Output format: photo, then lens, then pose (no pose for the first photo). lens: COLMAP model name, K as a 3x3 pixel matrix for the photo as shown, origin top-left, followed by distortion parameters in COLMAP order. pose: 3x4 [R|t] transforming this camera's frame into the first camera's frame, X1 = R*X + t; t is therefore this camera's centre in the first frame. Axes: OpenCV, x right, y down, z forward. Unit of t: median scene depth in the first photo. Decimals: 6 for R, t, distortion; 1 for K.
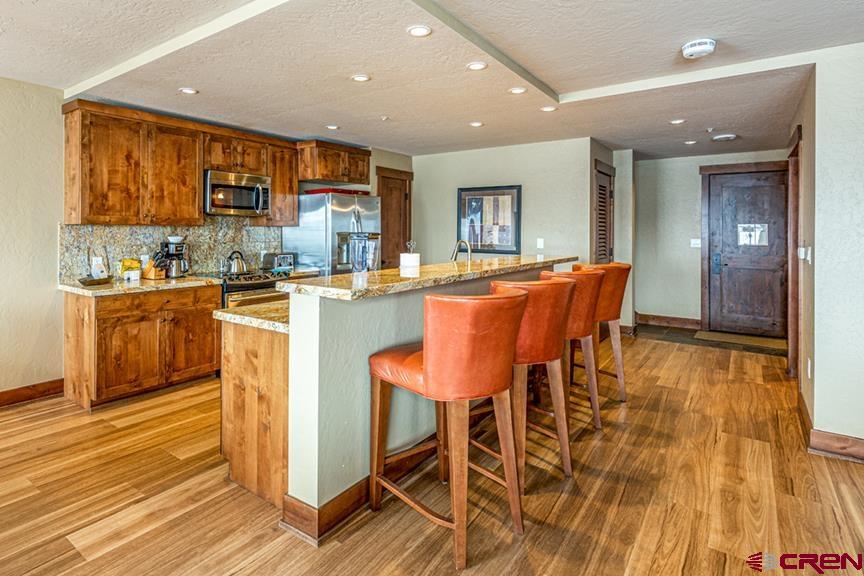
lens RADIAL K [[394.8, 0, 431.1], [0, 394.8, 228.2], [0, 0, 1]] dist [-0.000034, -0.000003]
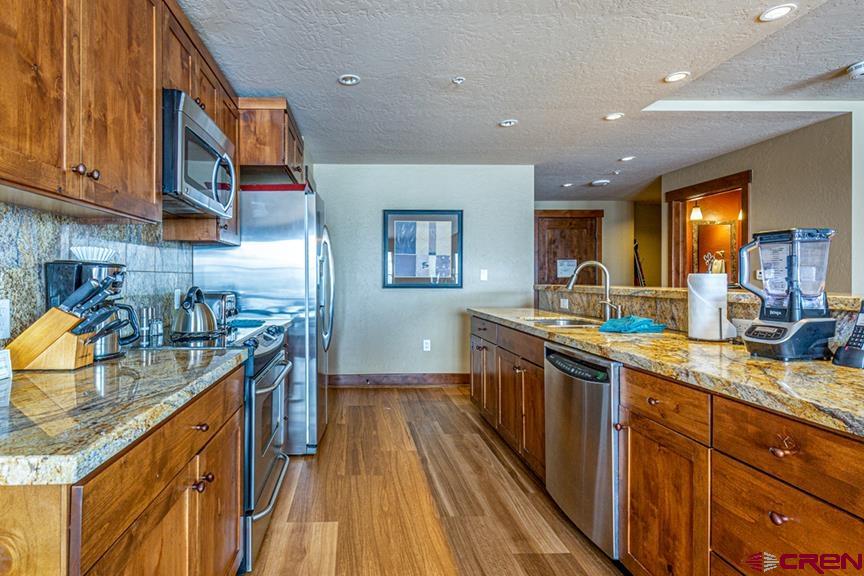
lens RADIAL K [[394.8, 0, 401.9], [0, 394.8, 273.3], [0, 0, 1]] dist [-0.000034, -0.000003]
pose [[0.843070, -0.006188, 0.537768, -0.366585], [0.002892, 0.999972, 0.006972, 0.026487], [-0.537795, -0.004323, 0.843064, 0.323246]]
